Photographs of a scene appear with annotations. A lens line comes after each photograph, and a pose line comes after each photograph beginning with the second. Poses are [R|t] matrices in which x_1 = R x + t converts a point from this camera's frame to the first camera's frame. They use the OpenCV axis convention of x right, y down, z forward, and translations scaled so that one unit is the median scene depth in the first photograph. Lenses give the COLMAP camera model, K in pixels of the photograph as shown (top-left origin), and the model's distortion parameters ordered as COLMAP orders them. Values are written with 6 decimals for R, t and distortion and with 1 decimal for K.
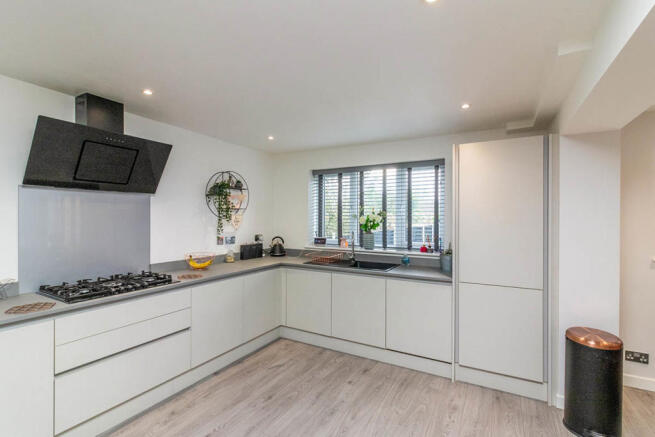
lens RADIAL K [[302.4, 0, 327.5], [0, 302.4, 218.5], [0, 0, 1]] dist [0.000084, 0.000081]
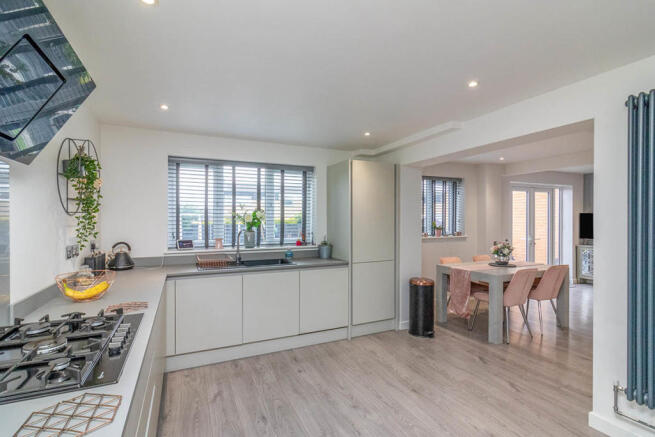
lens RADIAL K [[308.4, 0, 327.2], [0, 308.4, 220.8], [0, 0, 1]] dist [0.001144, 0.000080]
pose [[0.584106, -0.009102, 0.811626, -0.589167], [0.006349, 0.999958, 0.006645, 0.010660], [-0.811652, 0.001271, 0.584139, 0.239078]]
